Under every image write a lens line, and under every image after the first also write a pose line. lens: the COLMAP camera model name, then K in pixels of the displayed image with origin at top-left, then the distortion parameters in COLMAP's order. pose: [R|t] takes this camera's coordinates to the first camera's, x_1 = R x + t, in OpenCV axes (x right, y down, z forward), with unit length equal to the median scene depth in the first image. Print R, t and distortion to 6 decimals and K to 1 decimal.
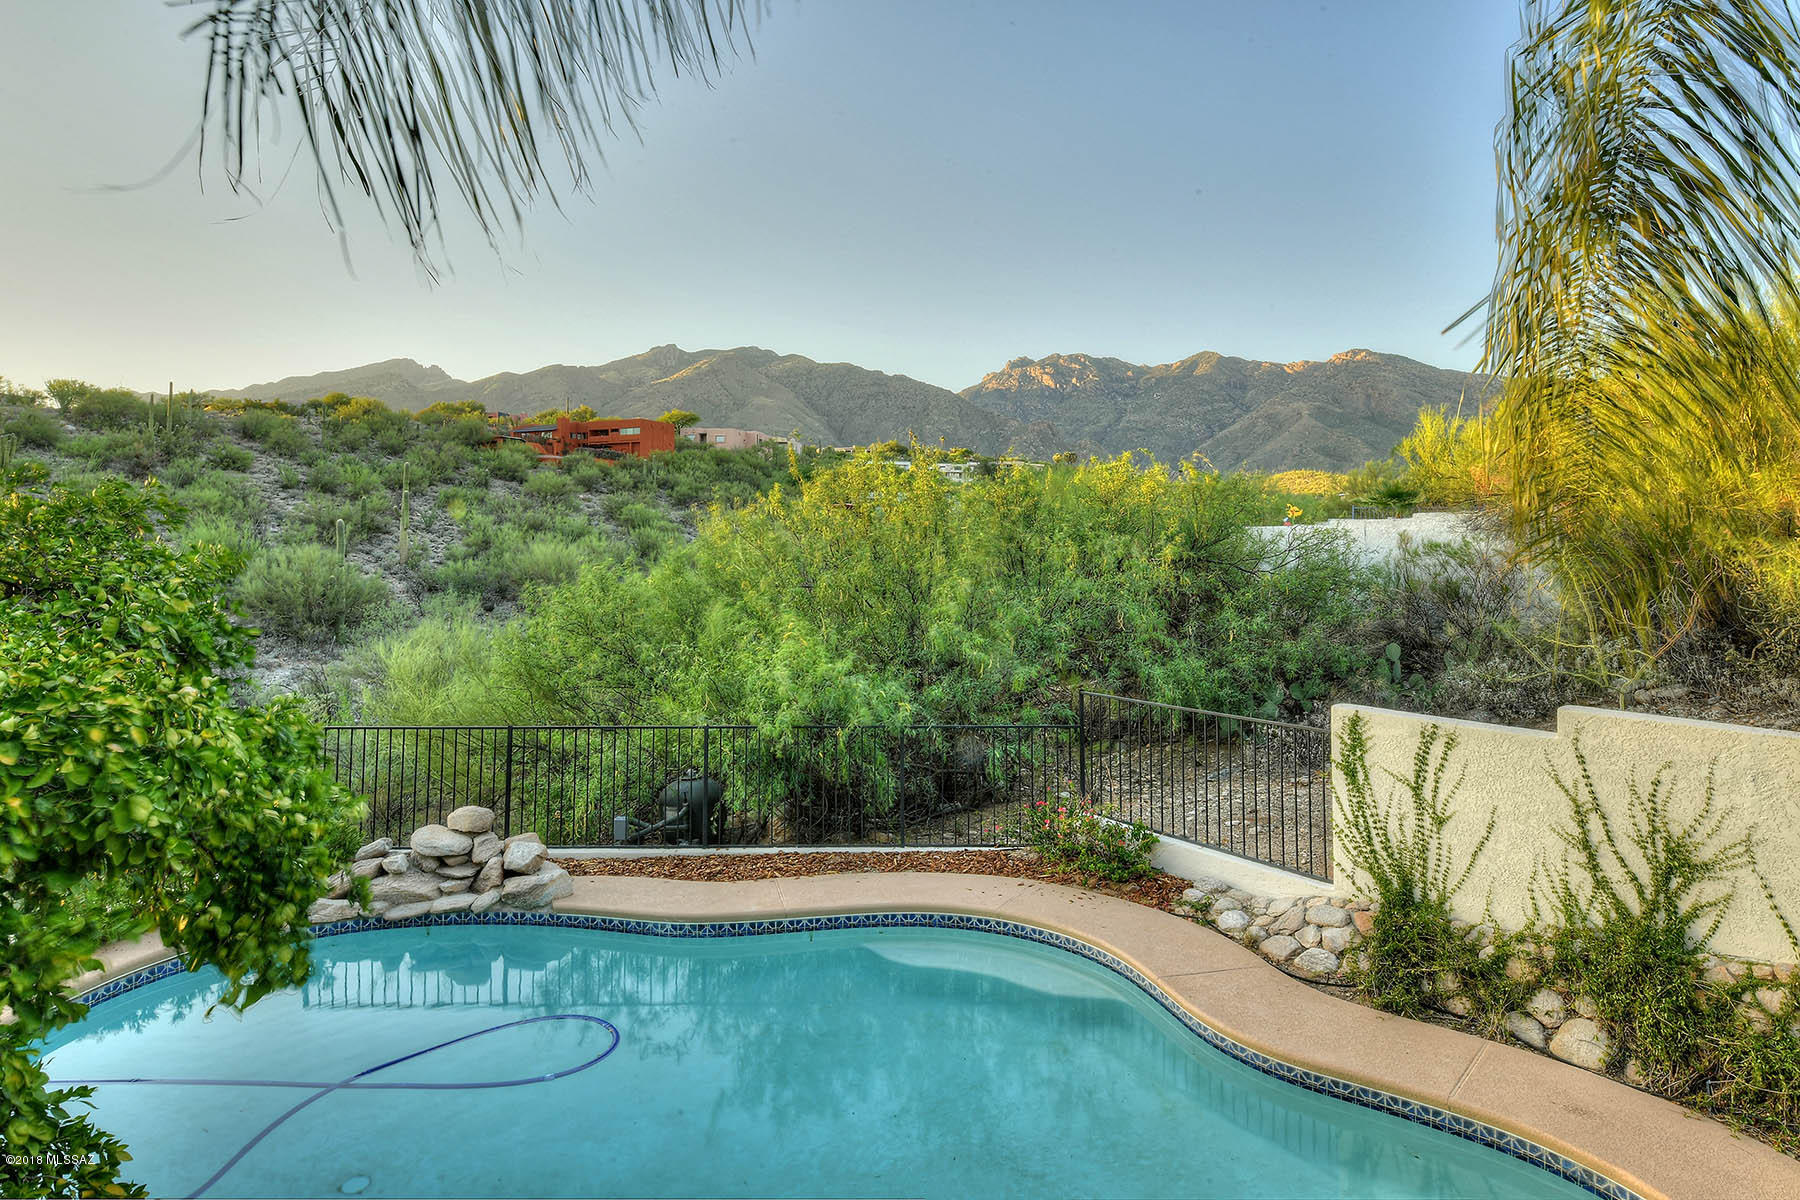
lens RADIAL K [[985.9, 0, 925.5], [0, 985.9, 698.2], [0, 0, 1]] dist [0.000858, 0.000199]
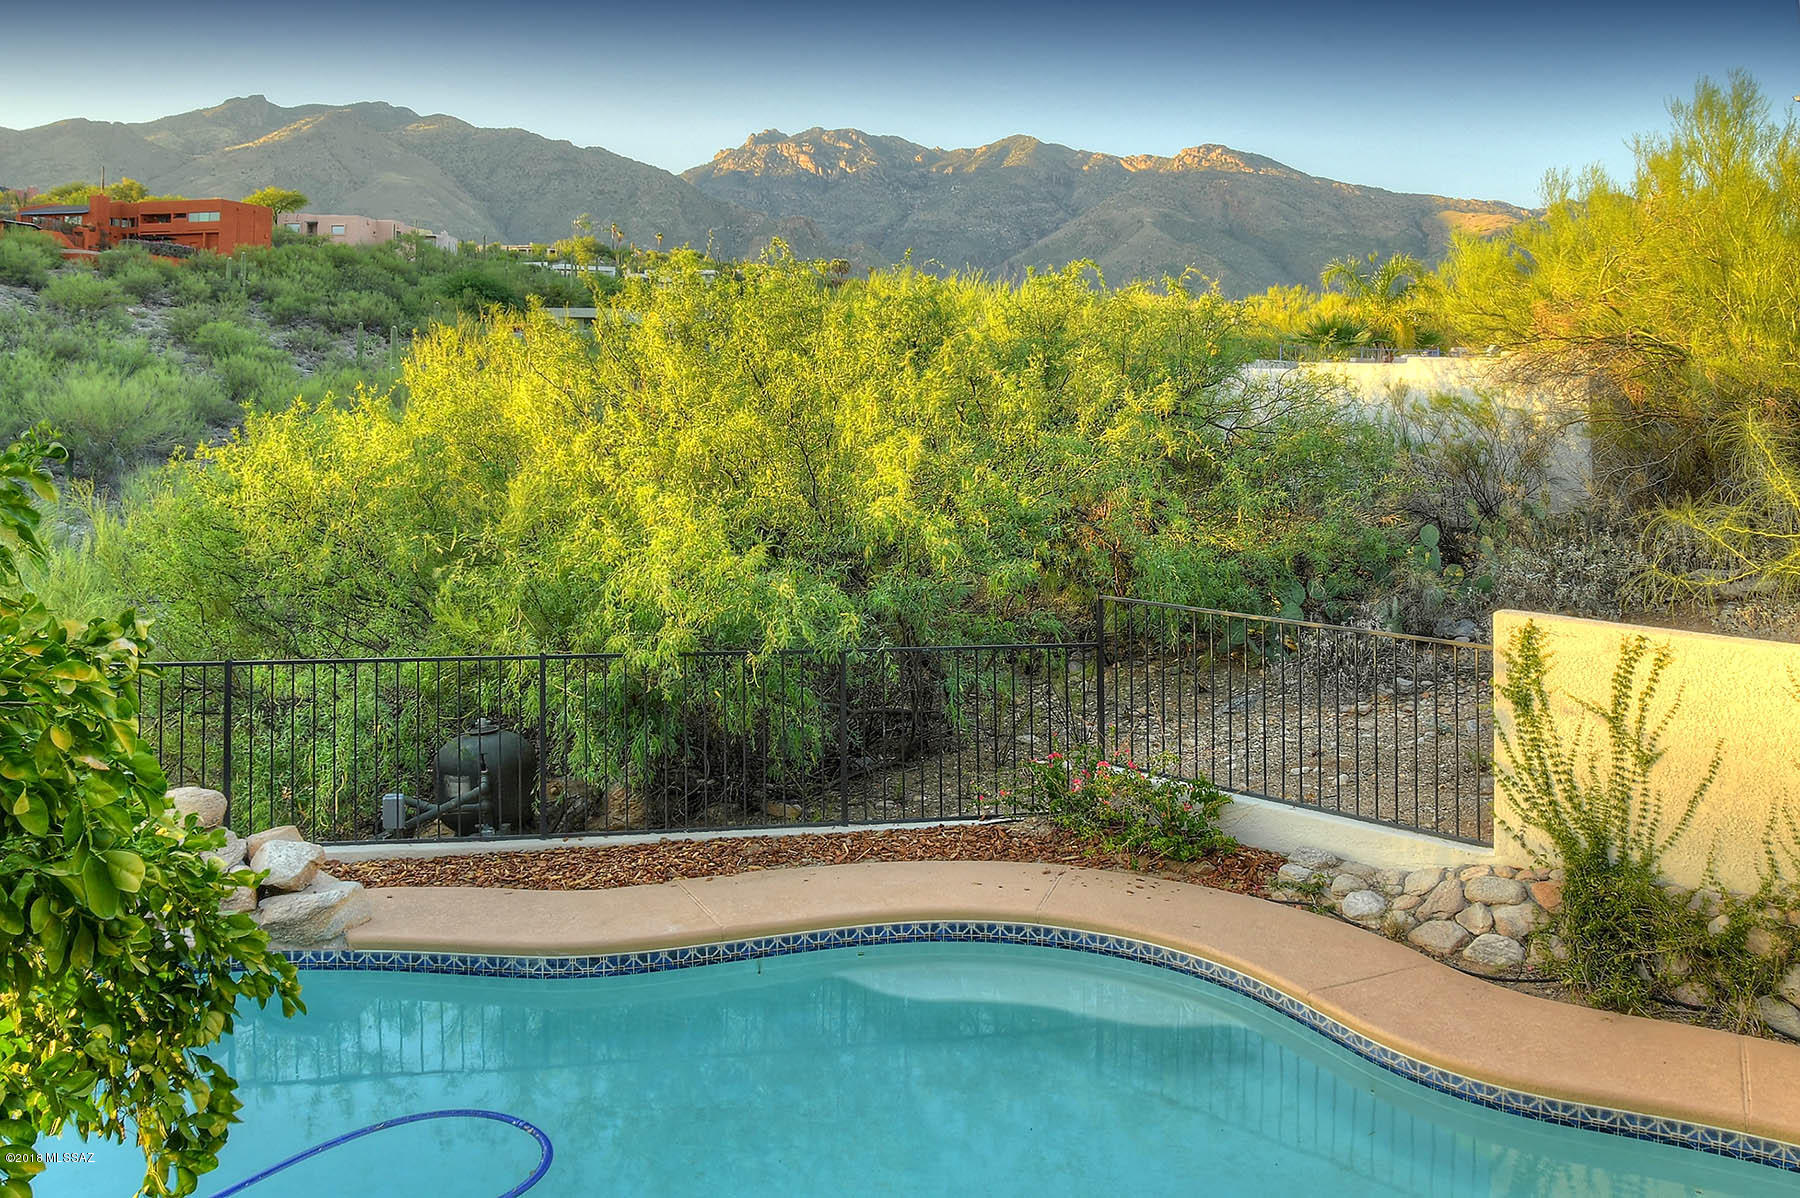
lens RADIAL K [[1366.0, 0, 900.0], [0, 1366.0, 599.0], [0, 0, 1]] dist [-0.128748, 0.078229]
pose [[0.980348, -0.014827, 0.196717, -0.188599], [0.014354, 0.999890, 0.003829, -0.010879], [-0.196752, -0.000930, 0.980453, 0.069949]]
